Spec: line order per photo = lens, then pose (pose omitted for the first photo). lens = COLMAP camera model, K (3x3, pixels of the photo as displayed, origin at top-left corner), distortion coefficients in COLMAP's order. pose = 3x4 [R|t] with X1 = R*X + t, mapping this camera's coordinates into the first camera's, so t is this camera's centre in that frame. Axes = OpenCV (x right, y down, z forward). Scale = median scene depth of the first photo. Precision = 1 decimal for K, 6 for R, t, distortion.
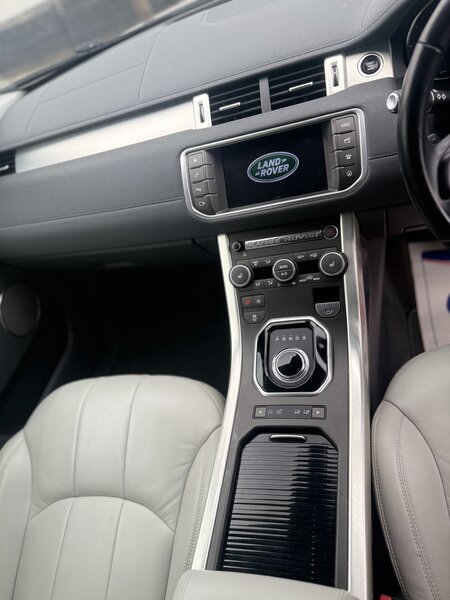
lens RADIAL K [[434.3, 0, 224.8], [0, 434.3, 318.9], [0, 0, 1]] dist [0.003960, -0.025865]
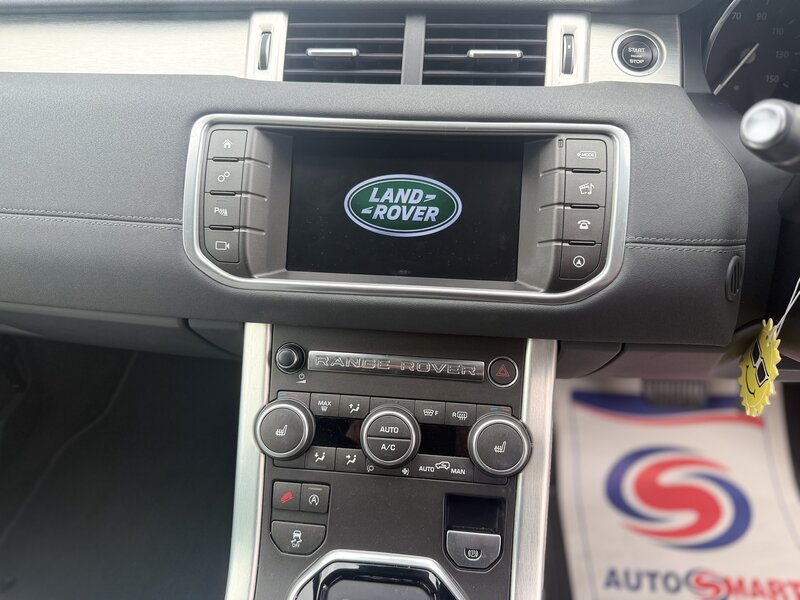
lens RADIAL K [[554.2, 0, 400.0], [0, 554.2, 310.2], [0, 0, 1]] dist [0.099670, -0.190334]
pose [[0.946057, 0.194497, 0.259128, -0.020294], [-0.154348, 0.973739, -0.167359, -0.146023], [-0.284874, 0.118336, 0.951233, 0.463849]]
